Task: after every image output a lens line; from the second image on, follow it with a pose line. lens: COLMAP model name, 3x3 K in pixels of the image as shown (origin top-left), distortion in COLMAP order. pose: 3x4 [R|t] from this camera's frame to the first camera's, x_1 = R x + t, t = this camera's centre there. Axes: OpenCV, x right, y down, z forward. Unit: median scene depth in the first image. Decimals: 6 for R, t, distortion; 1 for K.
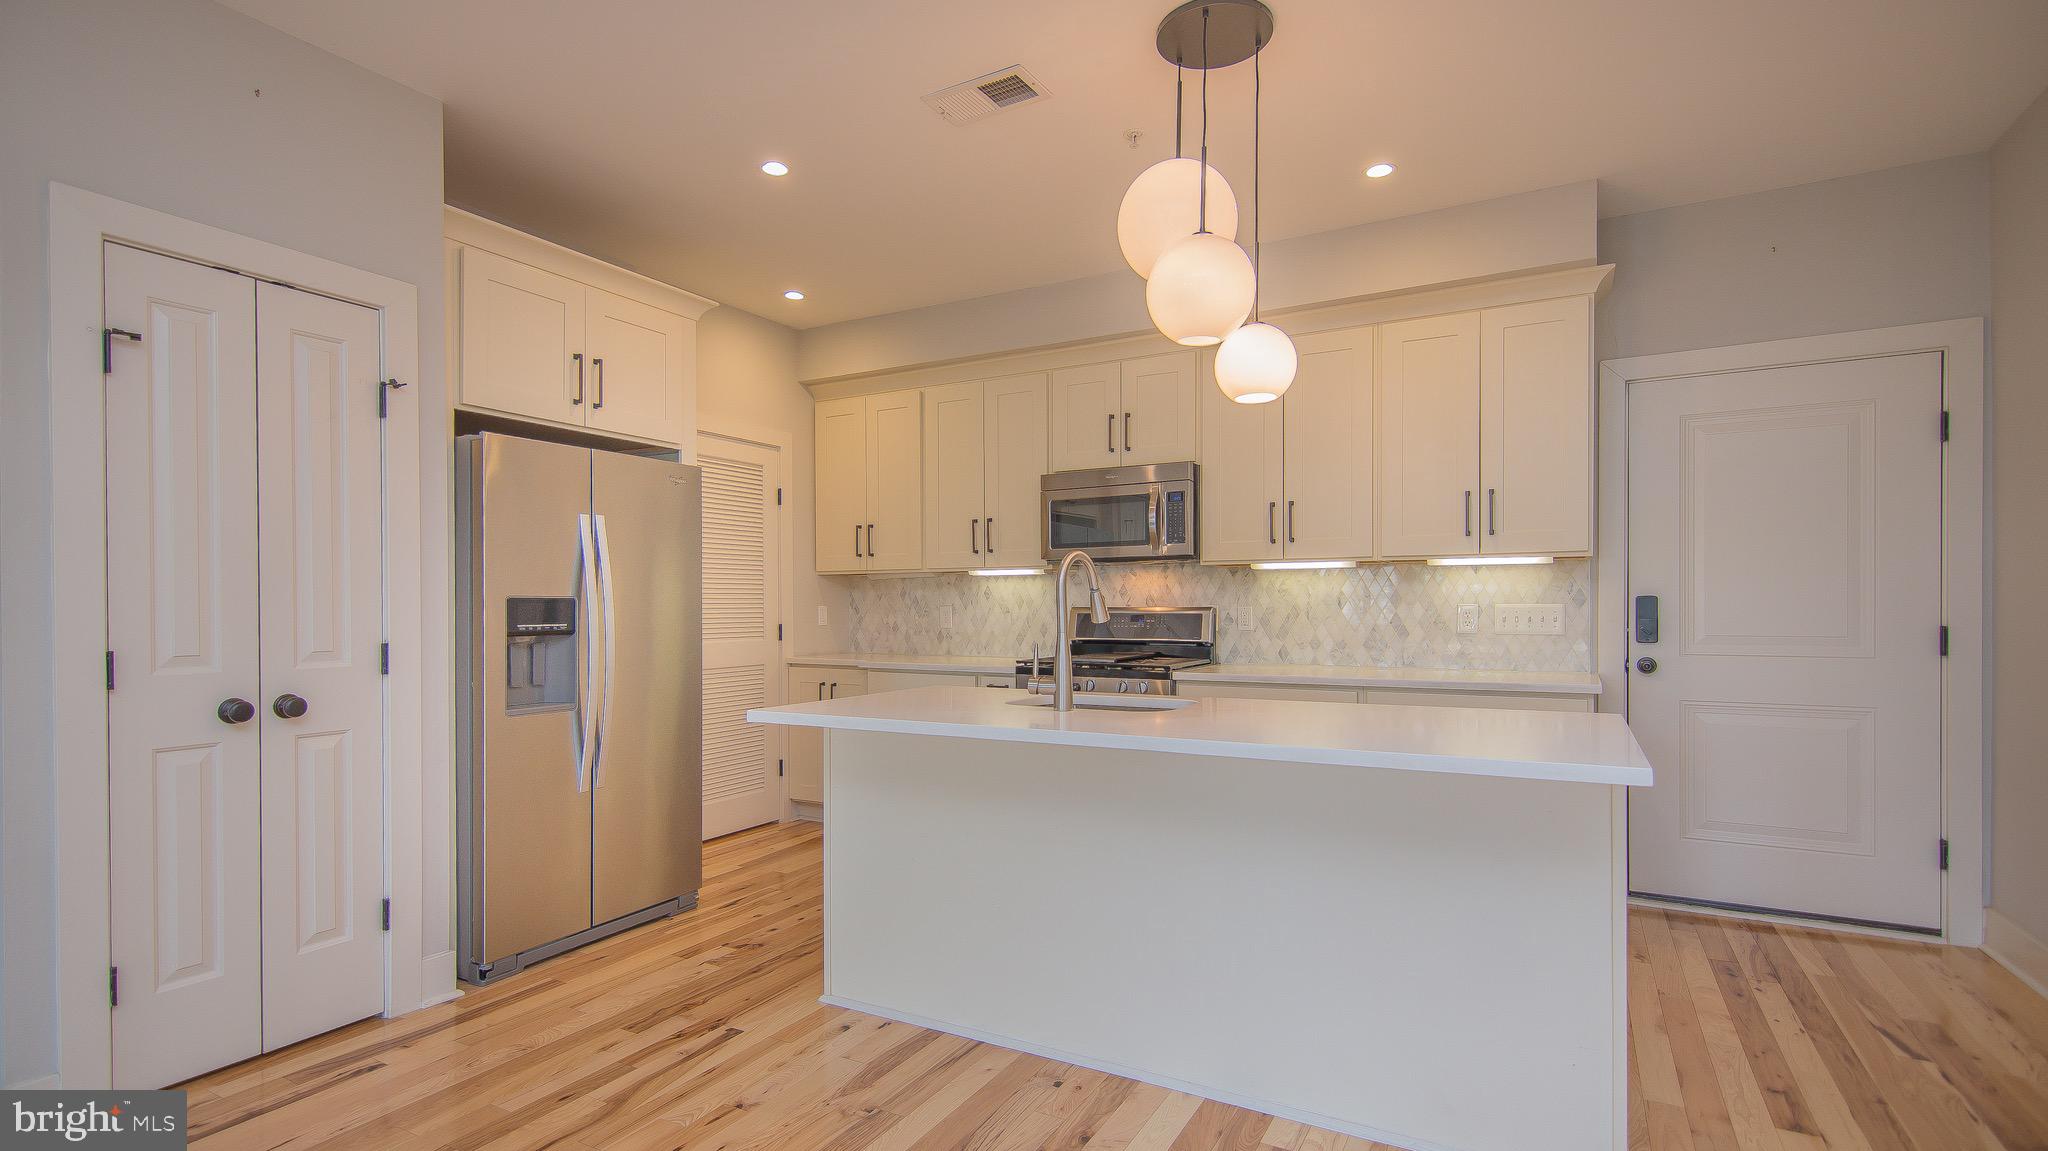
lens RADIAL K [[964.9, 0, 1007.7], [0, 964.9, 610.1], [0, 0, 1]] dist [0.010684, -0.000005]
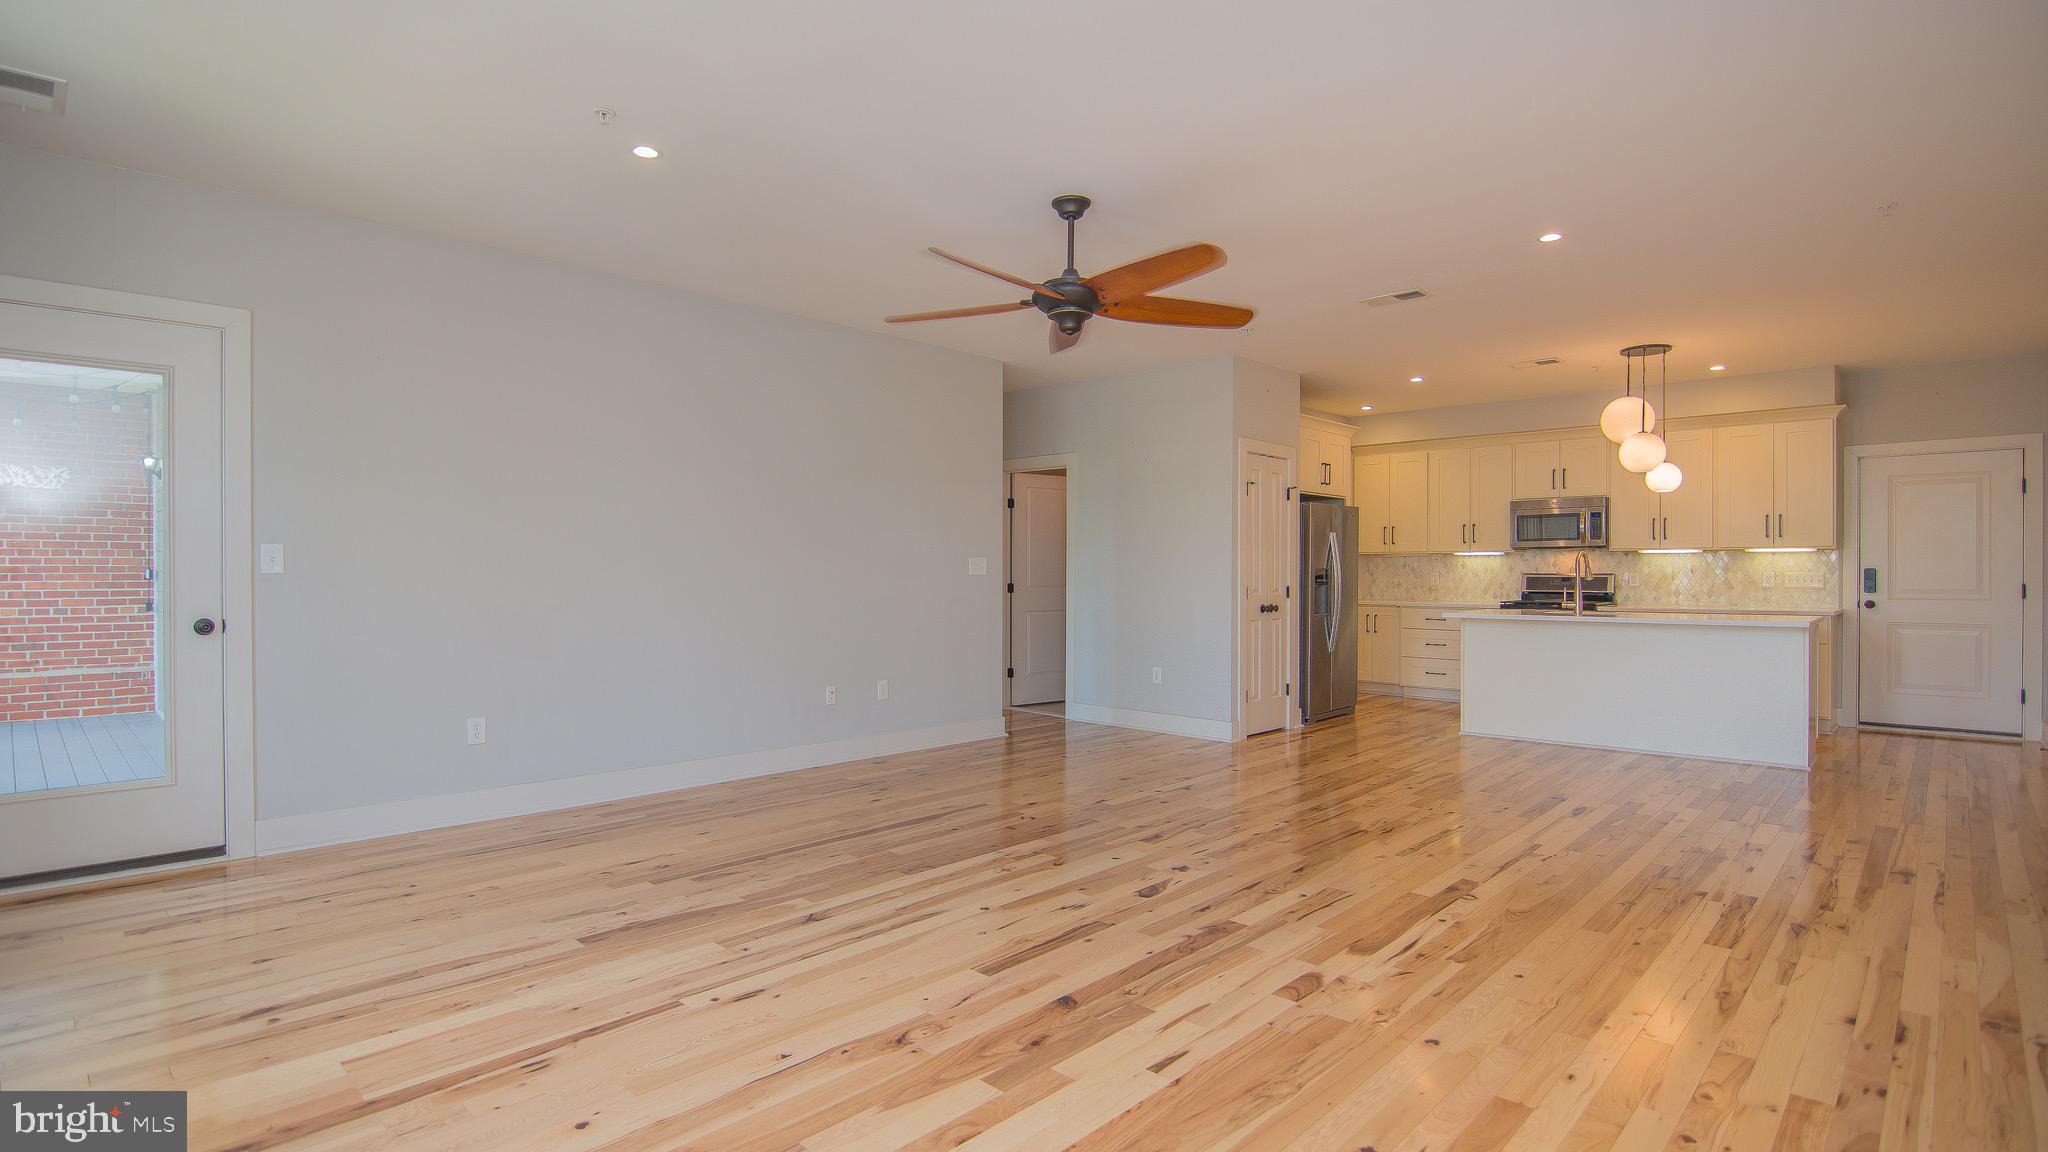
lens RADIAL K [[995.9, 0, 1015.2], [0, 995.9, 573.9], [0, 0, 1]] dist [-0.012730, -0.005316]
pose [[0.970421, 0.004046, -0.241384, -0.448490], [-0.004361, 0.999990, -0.000773, 0.004573], [0.241378, 0.001803, 0.970429, -1.128622]]
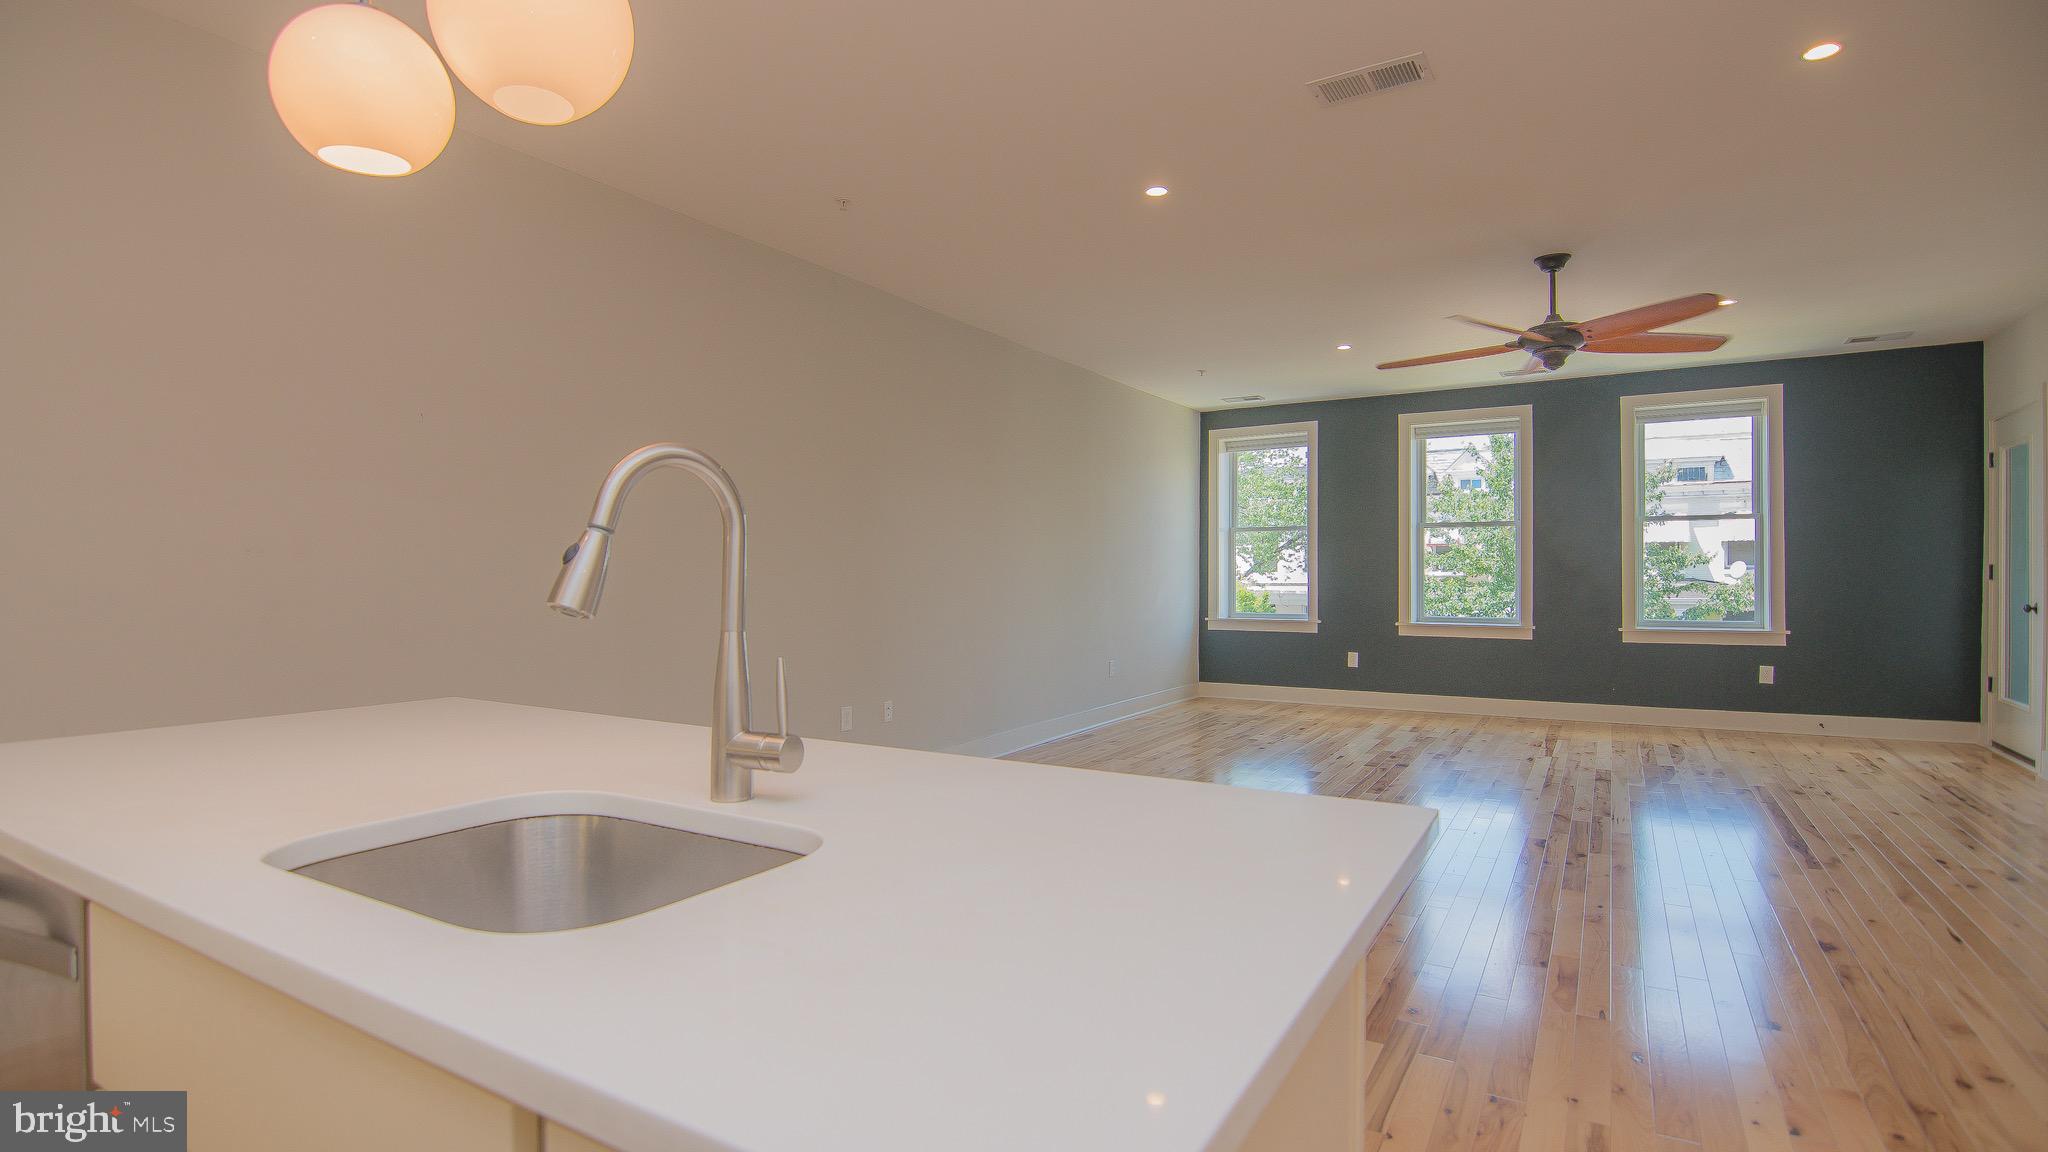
lens RADIAL K [[995.9, 0, 1015.2], [0, 995.9, 573.9], [0, 0, 1]] dist [-0.012730, -0.005316]
pose [[-0.999790, 0.005460, 0.019732, -0.053609], [0.005538, 0.999977, 0.003868, -0.003046], [-0.019710, 0.003976, -0.999798, 0.879689]]
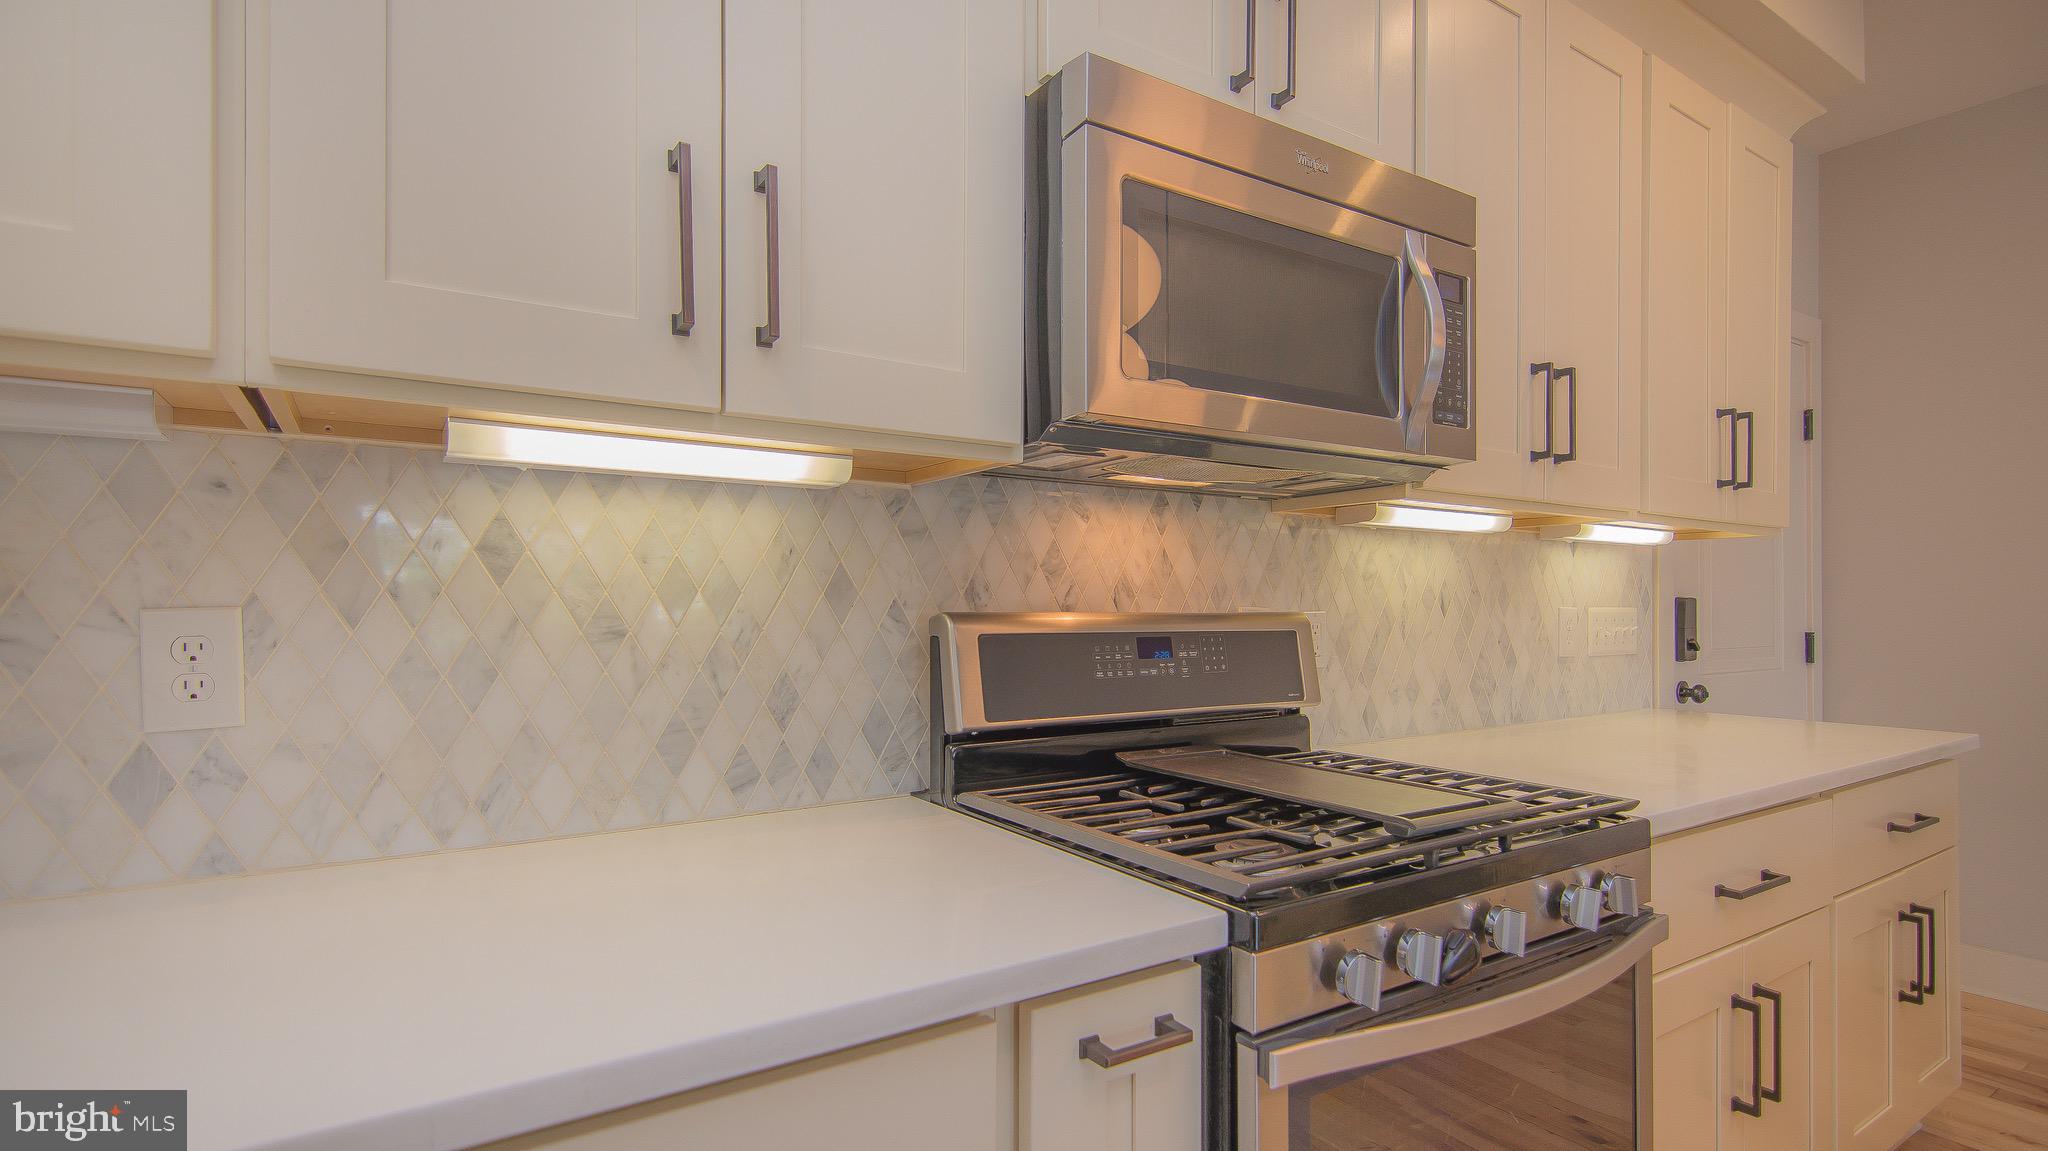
lens RADIAL K [[963.7, 0, 1016.3], [0, 963.7, 599.4], [0, 0, 1]] dist [0.012294, -0.000359]
pose [[0.454273, 0.009325, 0.890814, -0.192567], [0.000465, 0.999943, -0.010704, -0.004582], [-0.890863, 0.005277, 0.454242, 0.957634]]
